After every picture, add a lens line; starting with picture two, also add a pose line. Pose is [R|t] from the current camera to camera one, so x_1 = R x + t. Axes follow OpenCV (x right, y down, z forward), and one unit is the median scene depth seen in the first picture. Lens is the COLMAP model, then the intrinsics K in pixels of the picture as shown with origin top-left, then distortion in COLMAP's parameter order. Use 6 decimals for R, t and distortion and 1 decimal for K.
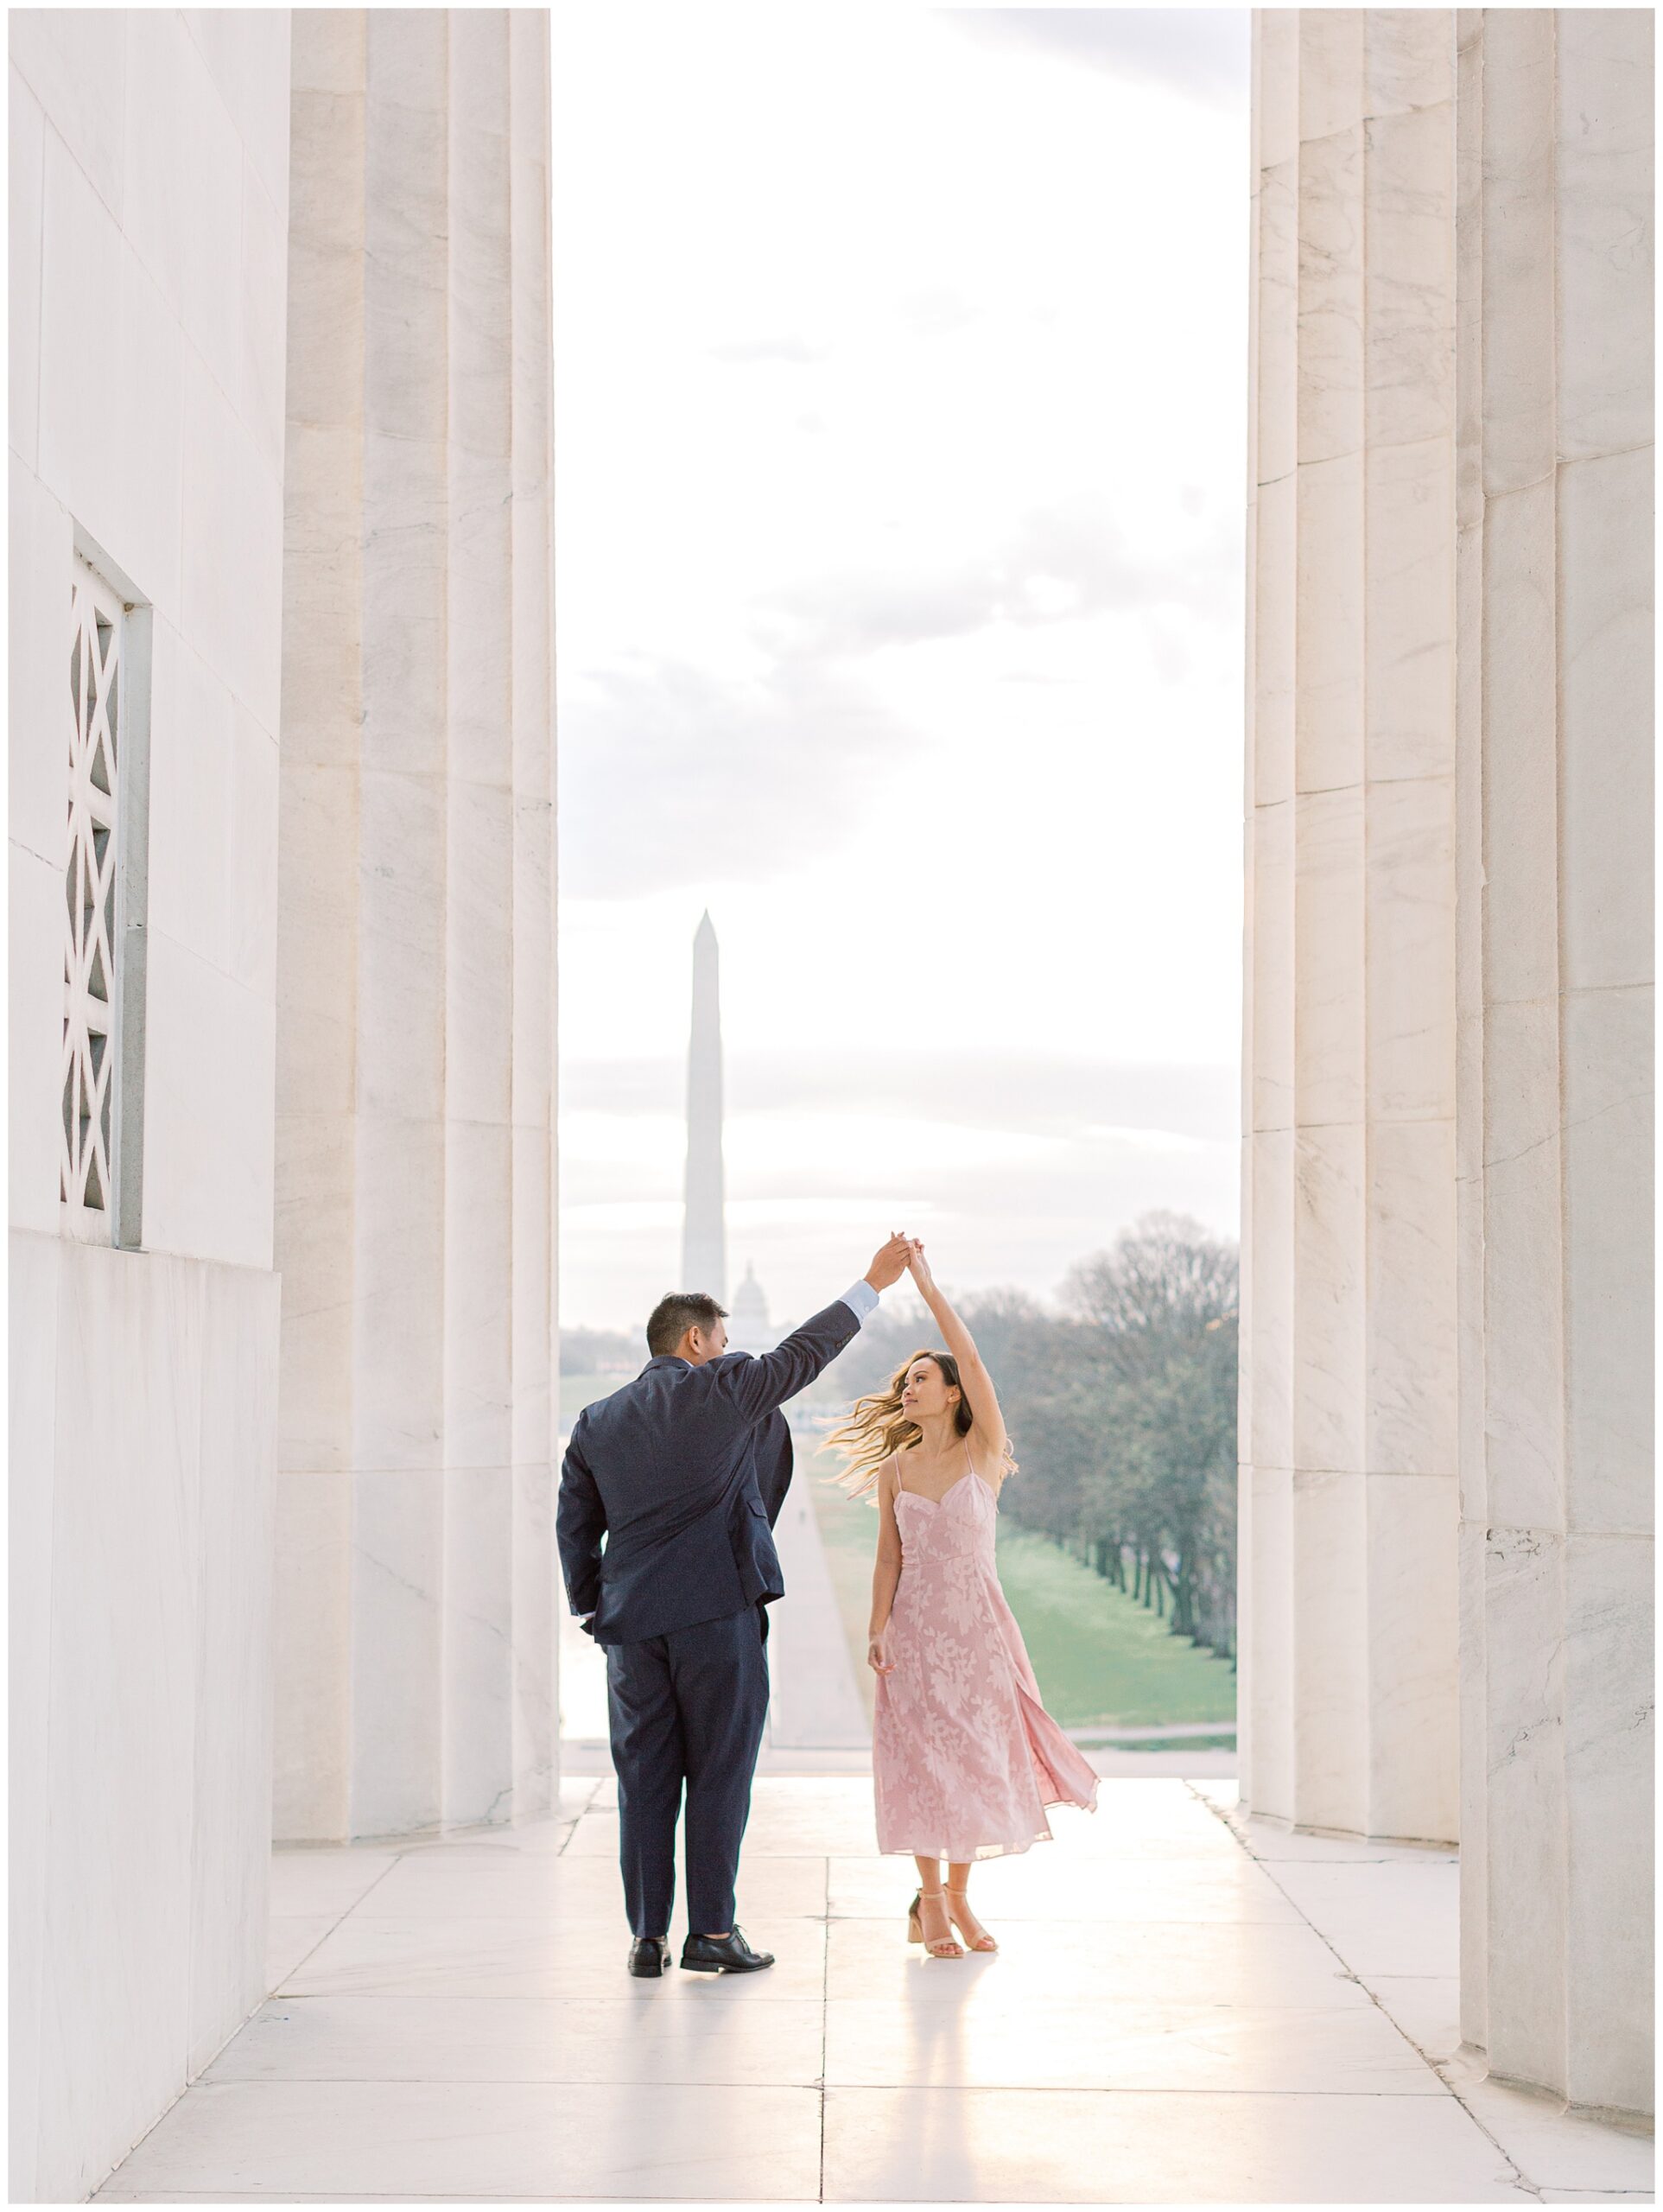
lens RADIAL K [[3240.1, 0, 822.2], [0, 3240.1, 1124.6], [0, 0, 1]] dist [0.050341, 0.000000]
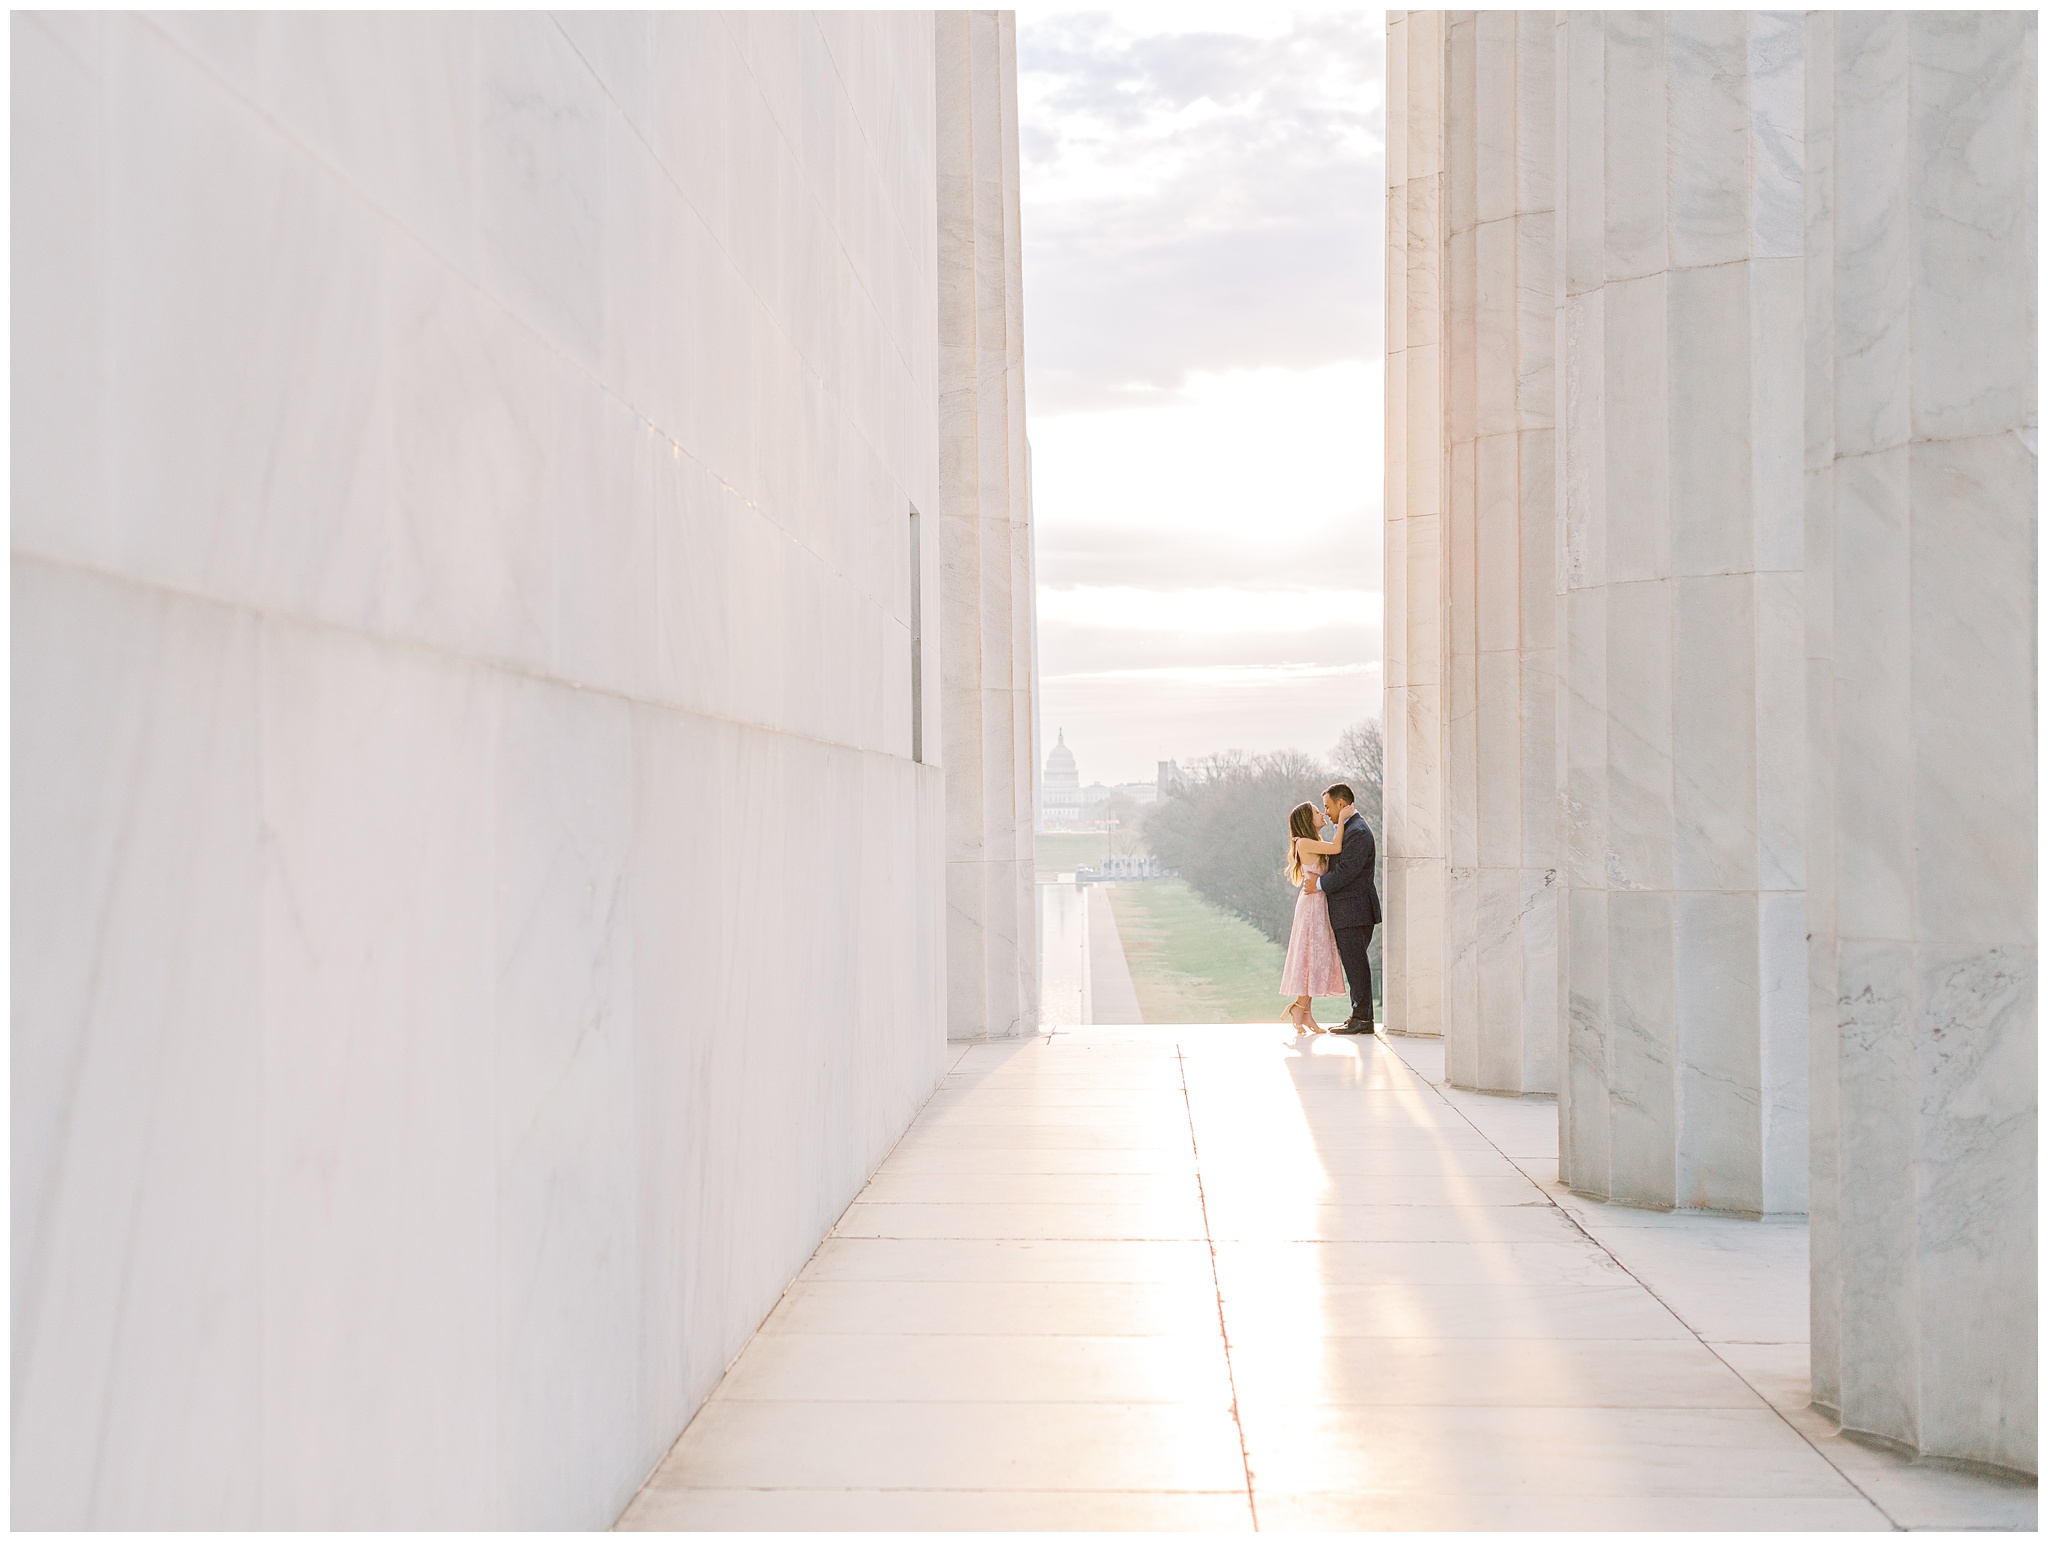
lens RADIAL K [[2906.3, 0, 1042.0], [0, 2906.3, 768.7], [0, 0, 1]] dist [0.054033, 0.000000]
pose [[0.999517, -0.012158, -0.028615, -0.027272], [0.013740, 0.998351, 0.055741, -0.051276], [0.027891, -0.056107, 0.998035, -0.791883]]
